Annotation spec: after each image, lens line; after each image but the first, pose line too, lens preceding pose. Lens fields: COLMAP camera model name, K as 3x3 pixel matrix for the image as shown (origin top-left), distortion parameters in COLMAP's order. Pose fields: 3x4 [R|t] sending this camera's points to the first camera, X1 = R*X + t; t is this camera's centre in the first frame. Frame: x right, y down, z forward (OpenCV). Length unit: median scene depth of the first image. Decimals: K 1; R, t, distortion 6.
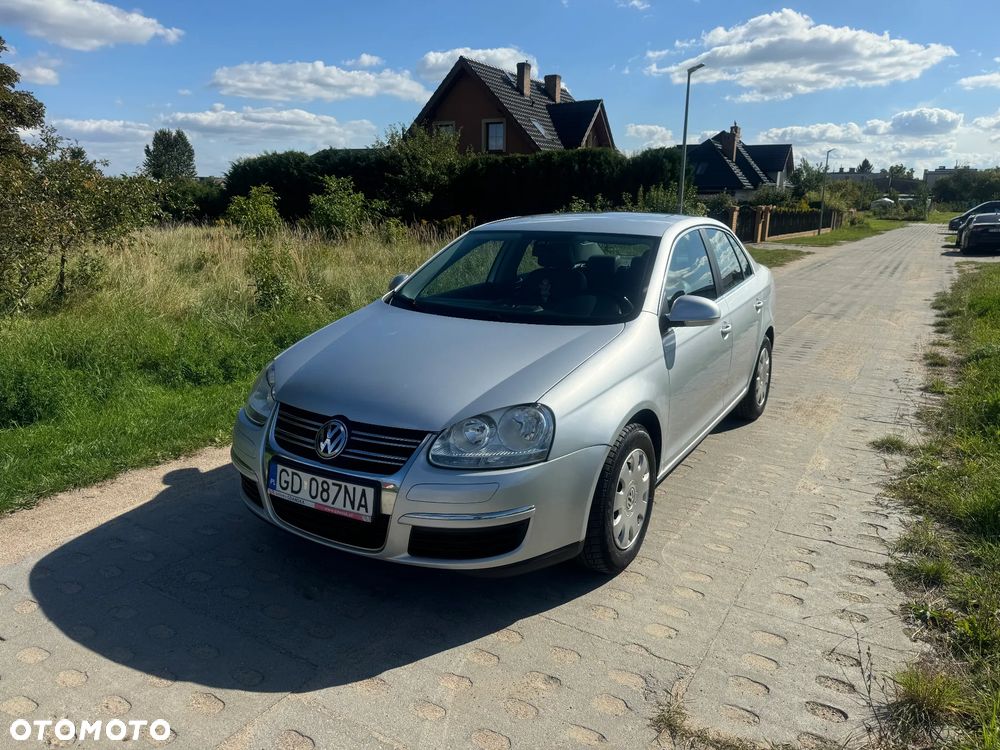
lens RADIAL K [[716.0, 0, 502.5], [0, 716.0, 363.7], [0, 0, 1]] dist [0.063252, -0.078070]
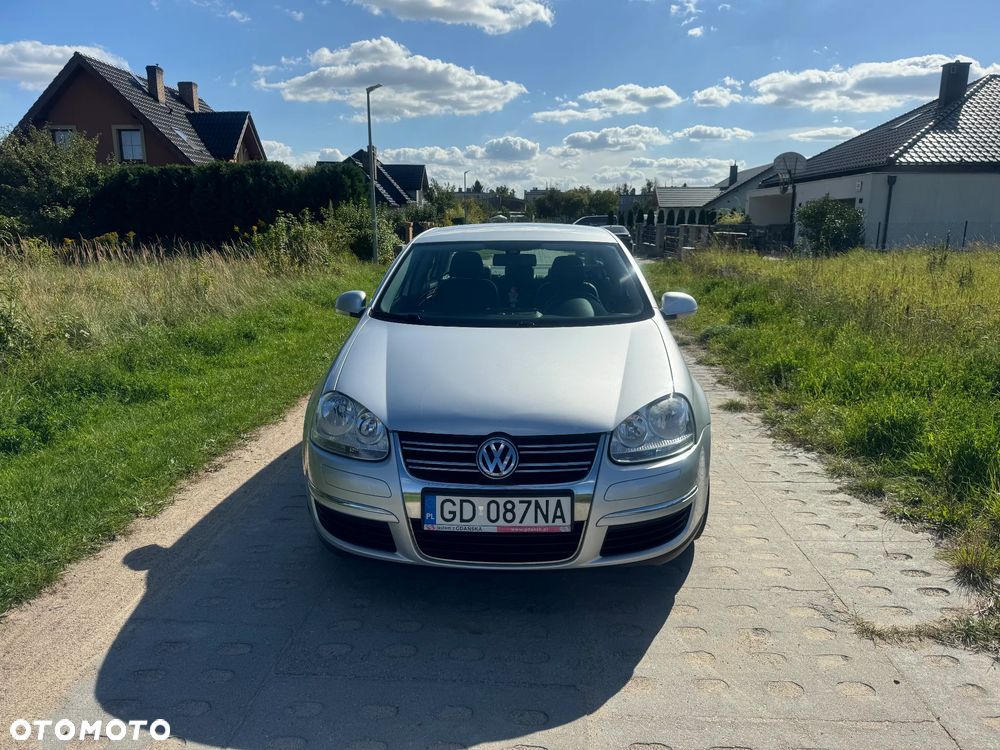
lens RADIAL K [[730.5, 0, 500.0], [0, 730.5, 375.0], [0, 0, 1]] dist [-0.008614, -0.002222]
pose [[0.878514, -0.105772, 0.465860, -0.037845], [0.110618, 0.993717, 0.017017, -0.001081], [-0.464733, 0.036583, 0.884695, 0.008054]]
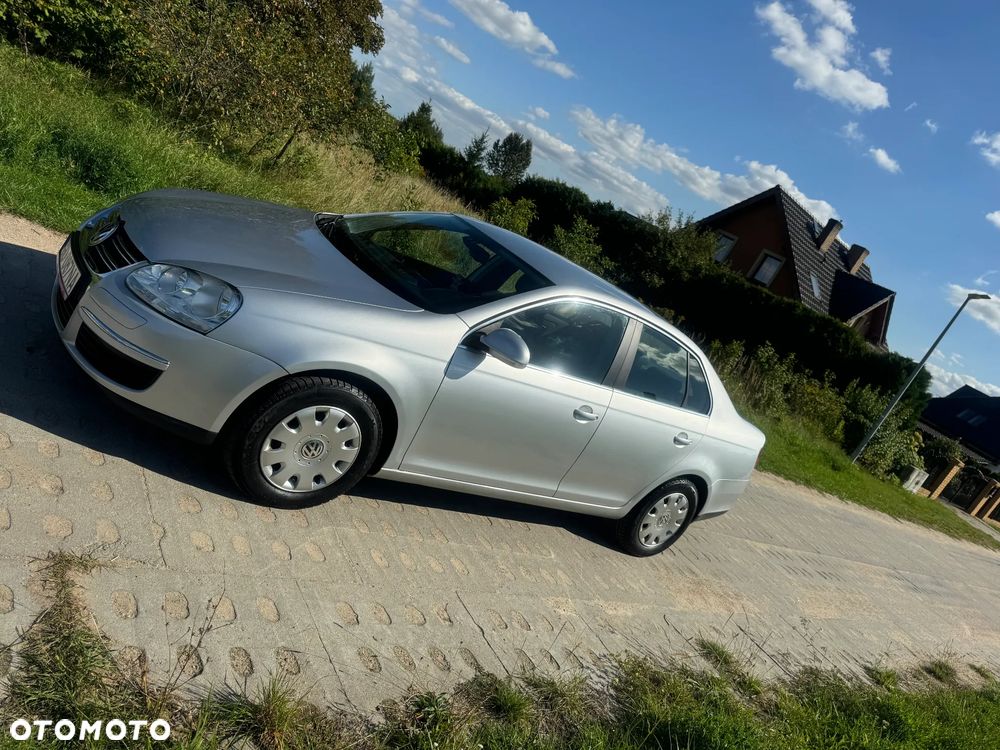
lens RADIAL K [[714.5, 0, 500.0], [0, 714.5, 375.0], [0, 0, 1]] dist [0.047052, -0.040461]
pose [[0.802958, 0.518103, -0.294665, 0.039325], [-0.541881, 0.840454, 0.001135, -0.002578], [0.248241, 0.158762, 0.955600, 0.006385]]
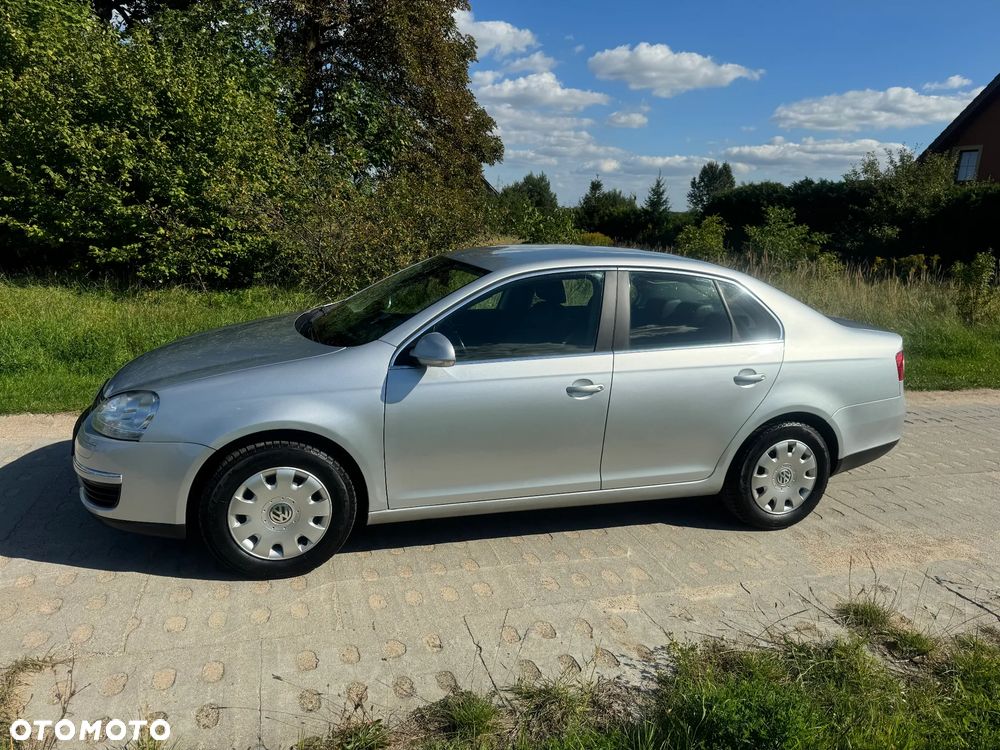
lens RADIAL K [[726.6, 0, 501.6], [0, 726.6, 343.6], [0, 0, 1]] dist [0.002901, -0.000891]
pose [[0.746737, 0.141699, -0.649850, 0.066009], [-0.185263, 0.982688, 0.001389, -0.006943], [0.638797, 0.119356, 0.760061, 0.024047]]
